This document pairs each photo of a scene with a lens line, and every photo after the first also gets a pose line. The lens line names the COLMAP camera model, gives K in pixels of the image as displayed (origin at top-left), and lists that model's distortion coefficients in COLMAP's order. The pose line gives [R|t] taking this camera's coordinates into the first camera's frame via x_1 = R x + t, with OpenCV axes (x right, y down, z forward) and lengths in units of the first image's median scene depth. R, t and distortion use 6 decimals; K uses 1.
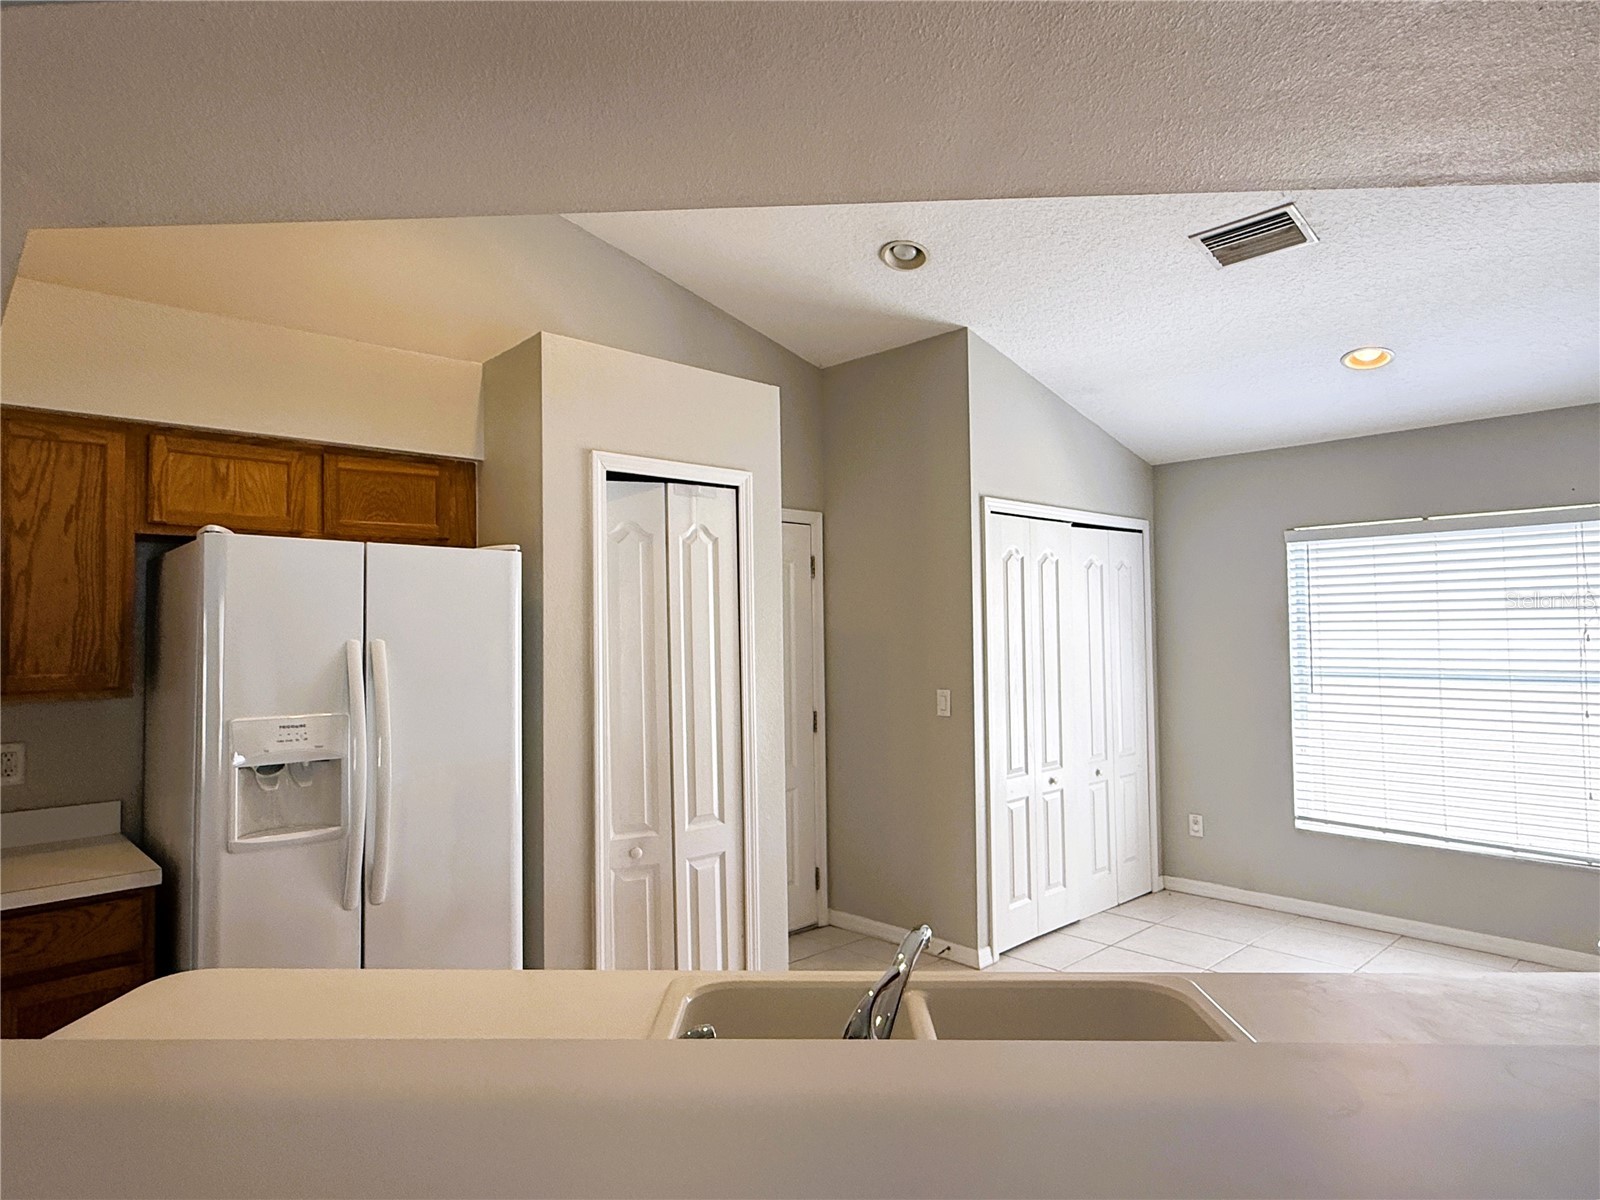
lens RADIAL K [[928.3, 0, 766.8], [0, 928.3, 603.4], [0, 0, 1]] dist [-0.004312, 0.005817]
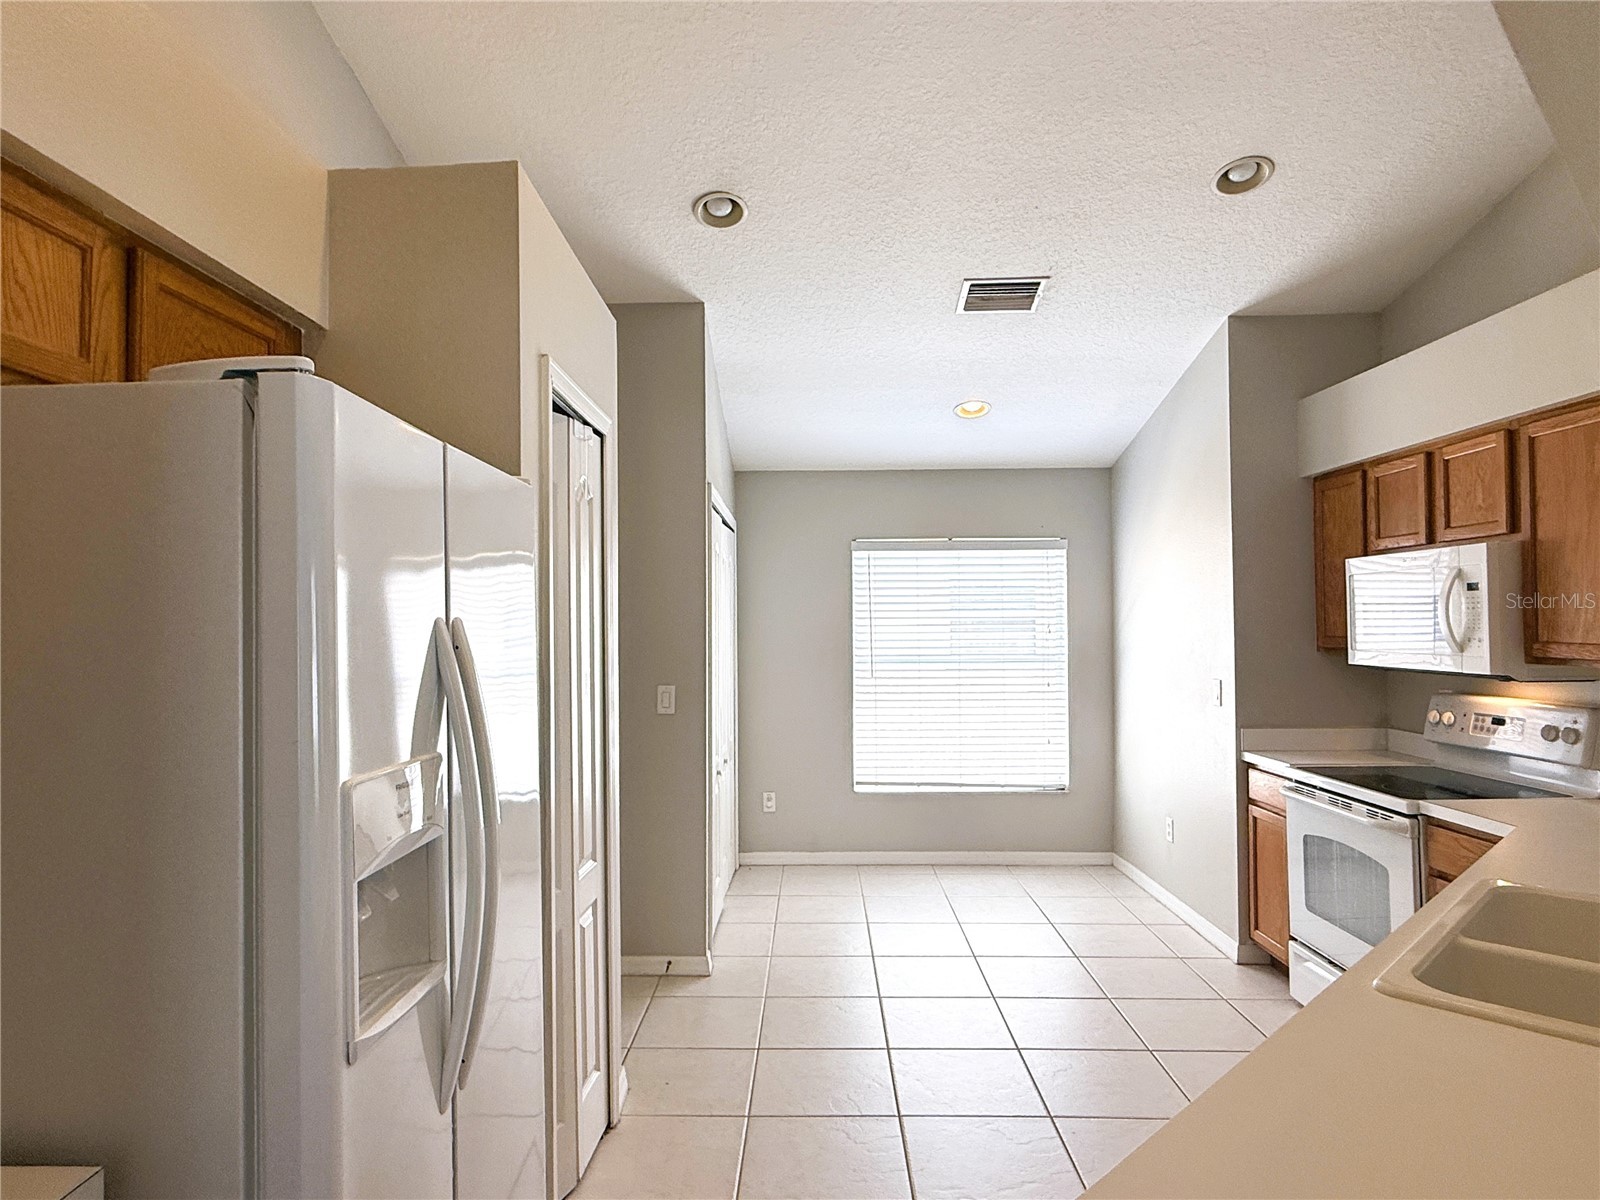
lens RADIAL K [[928.3, 0, 790.9], [0, 928.3, 608.5], [0, 0, 1]] dist [-0.004312, 0.005817]
pose [[0.699545, 0.020174, 0.714304, -0.375487], [-0.023898, 0.999703, -0.004829, 0.016964], [-0.714189, -0.013692, 0.699819, 0.256511]]
